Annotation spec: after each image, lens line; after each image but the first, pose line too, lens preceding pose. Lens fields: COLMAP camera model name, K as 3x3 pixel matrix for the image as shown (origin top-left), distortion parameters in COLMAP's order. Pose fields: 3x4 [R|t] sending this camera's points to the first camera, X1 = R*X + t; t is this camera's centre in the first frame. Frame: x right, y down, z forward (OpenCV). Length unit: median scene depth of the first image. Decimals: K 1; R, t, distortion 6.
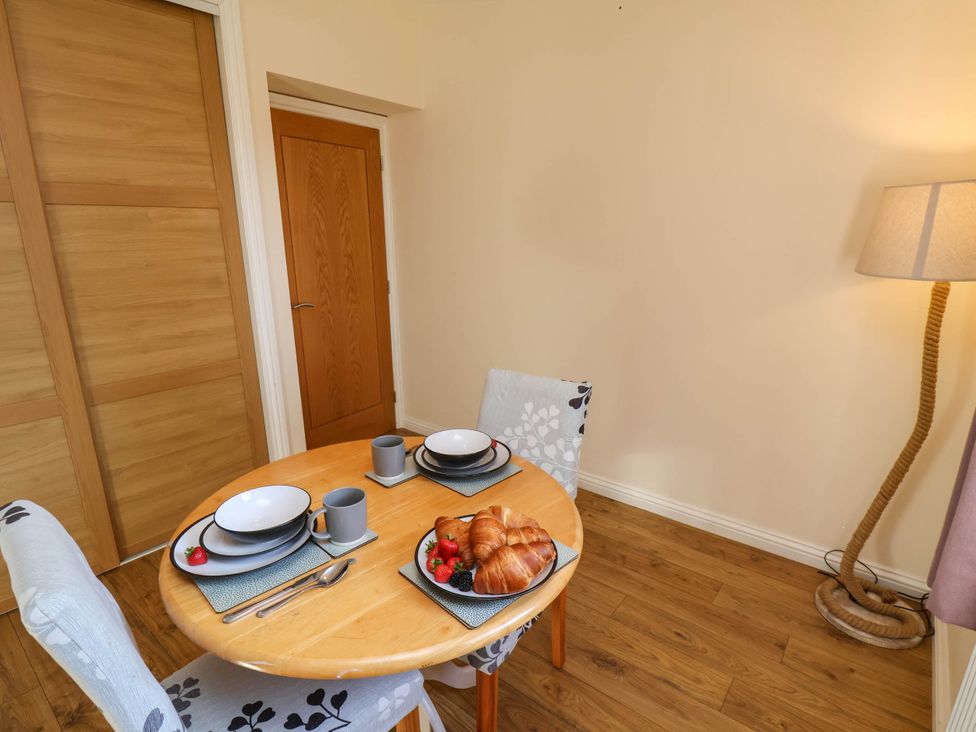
lens RADIAL K [[517.2, 0, 487.5], [0, 517.2, 378.0], [0, 0, 1]] dist [0.001214, -0.015754]
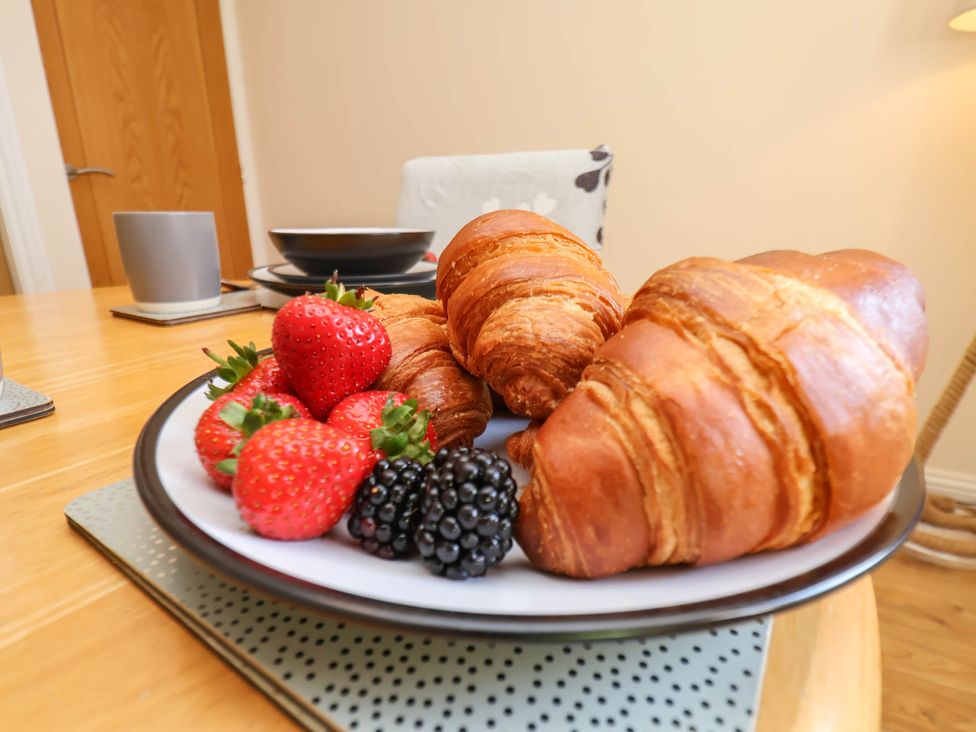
lens RADIAL K [[517.2, 0, 487.5], [0, 517.2, 378.0], [0, 0, 1]] dist [0.001214, -0.015754]
pose [[0.978598, -0.060324, 0.196743, -0.036022], [0.050901, 0.997317, 0.052612, 0.201076], [-0.199389, -0.041472, 0.979042, 0.493837]]
